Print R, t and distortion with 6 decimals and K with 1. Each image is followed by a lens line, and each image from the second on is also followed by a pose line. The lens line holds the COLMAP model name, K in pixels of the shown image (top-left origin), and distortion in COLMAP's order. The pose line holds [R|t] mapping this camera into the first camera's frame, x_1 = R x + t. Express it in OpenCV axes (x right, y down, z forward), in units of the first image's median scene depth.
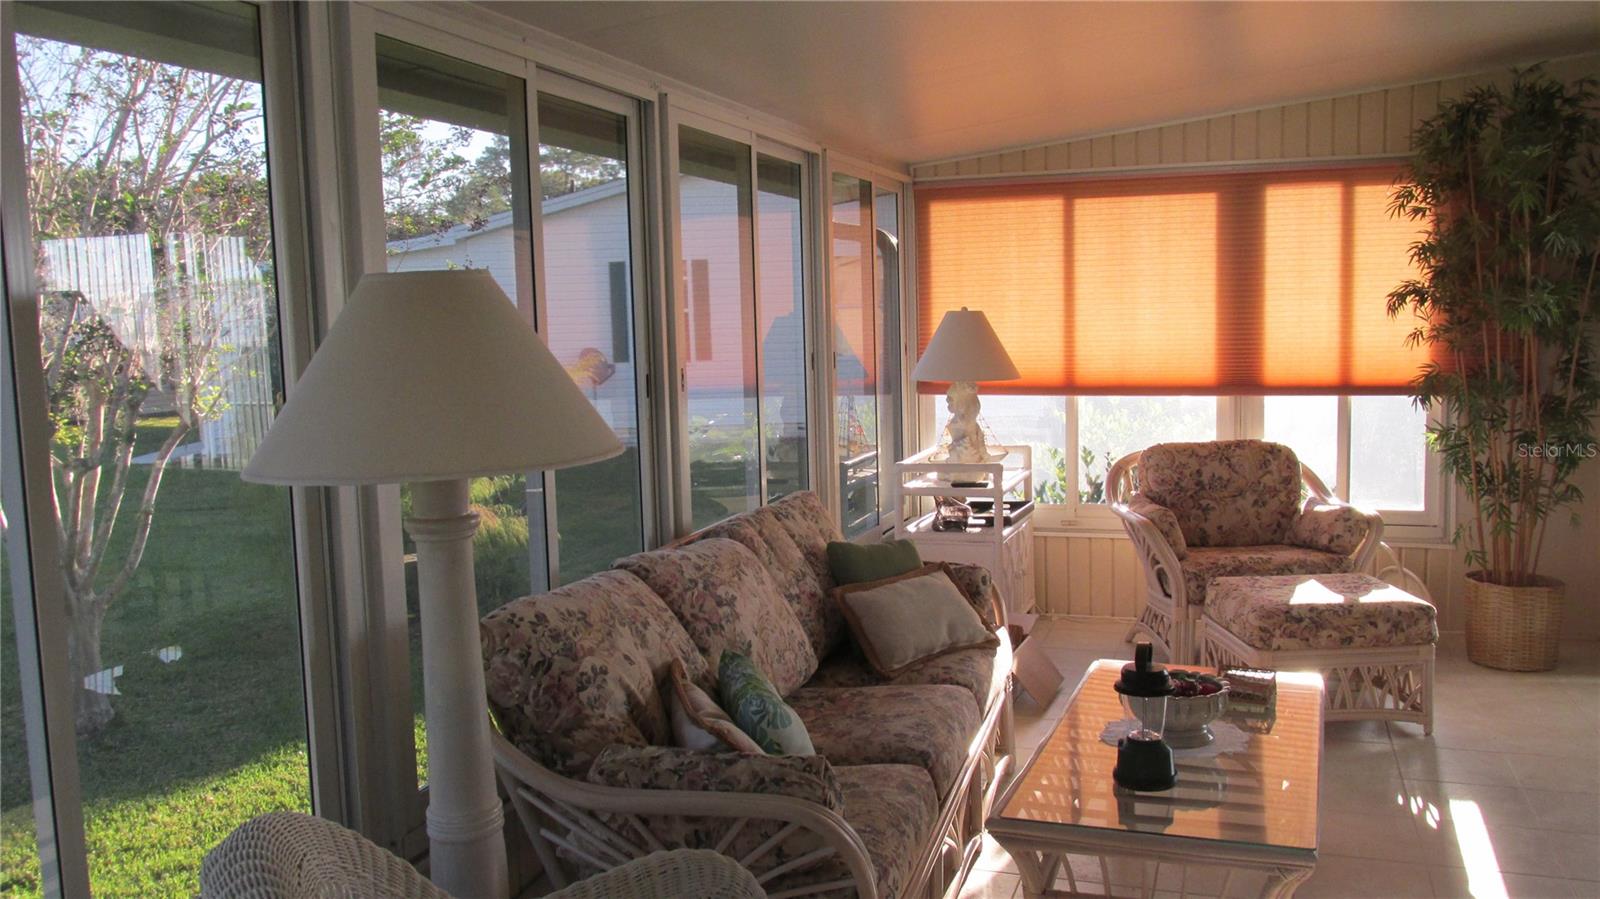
lens RADIAL K [[1326.5, 0, 800.0], [0, 1326.5, 449.5], [0, 0, 1]] dist [-0.035447, 0.005172]
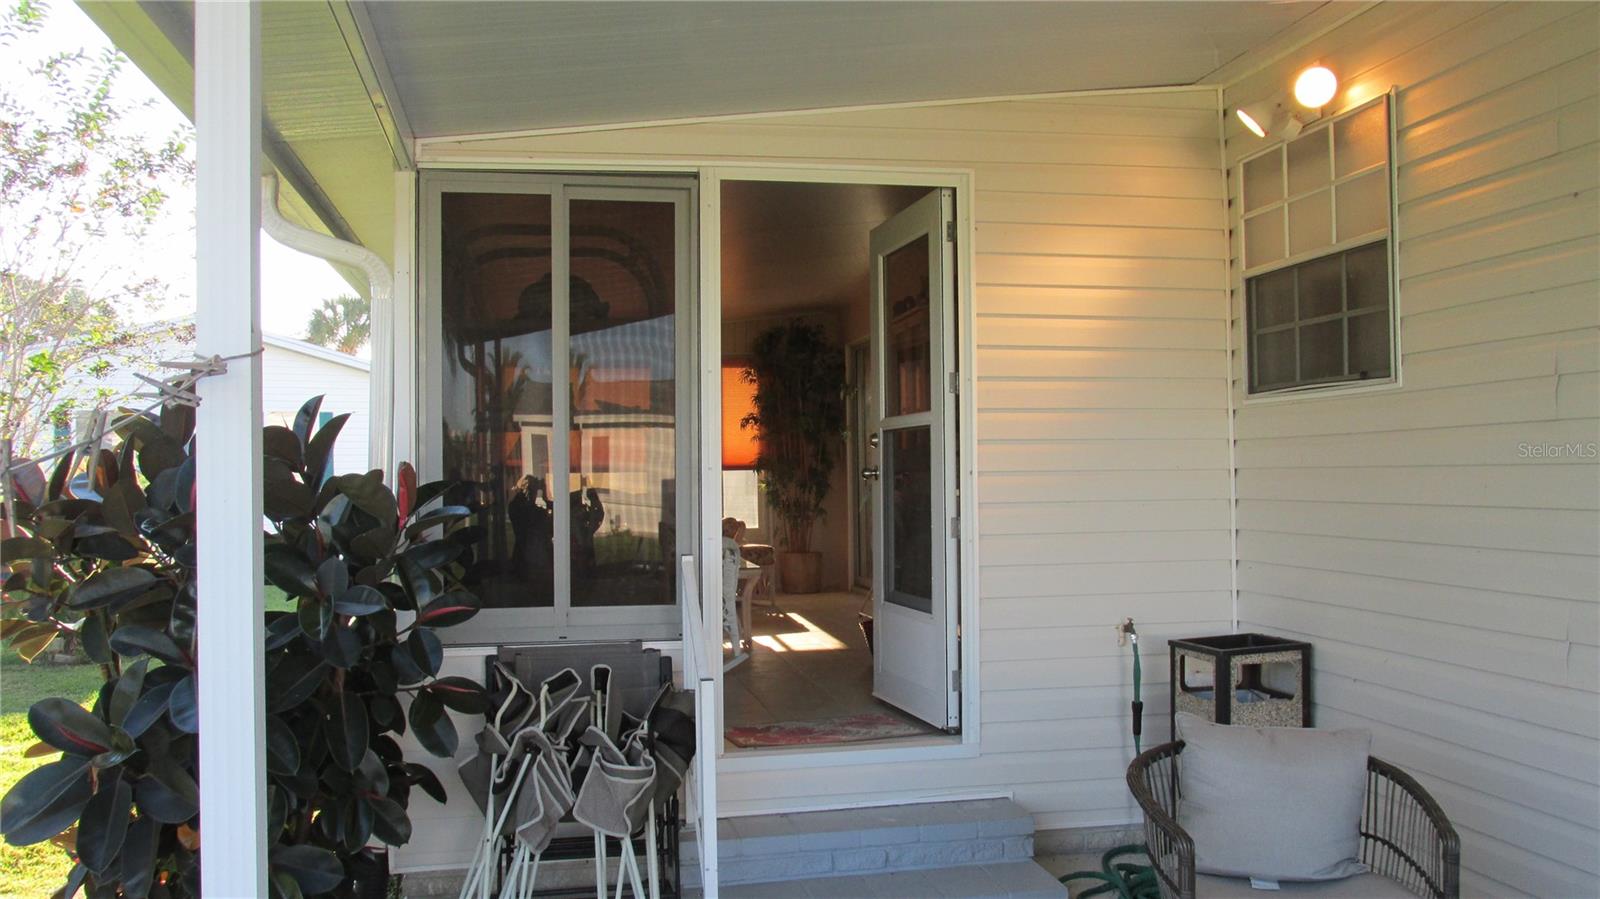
lens RADIAL K [[1326.5, 0, 800.0], [0, 1326.5, 449.5], [0, 0, 1]] dist [-0.035447, 0.005172]
pose [[0.867748, 0.015765, 0.496754, -0.530863], [0.051431, 0.991283, -0.121300, 0.194654], [-0.494336, 0.130806, 0.859373, -0.872815]]
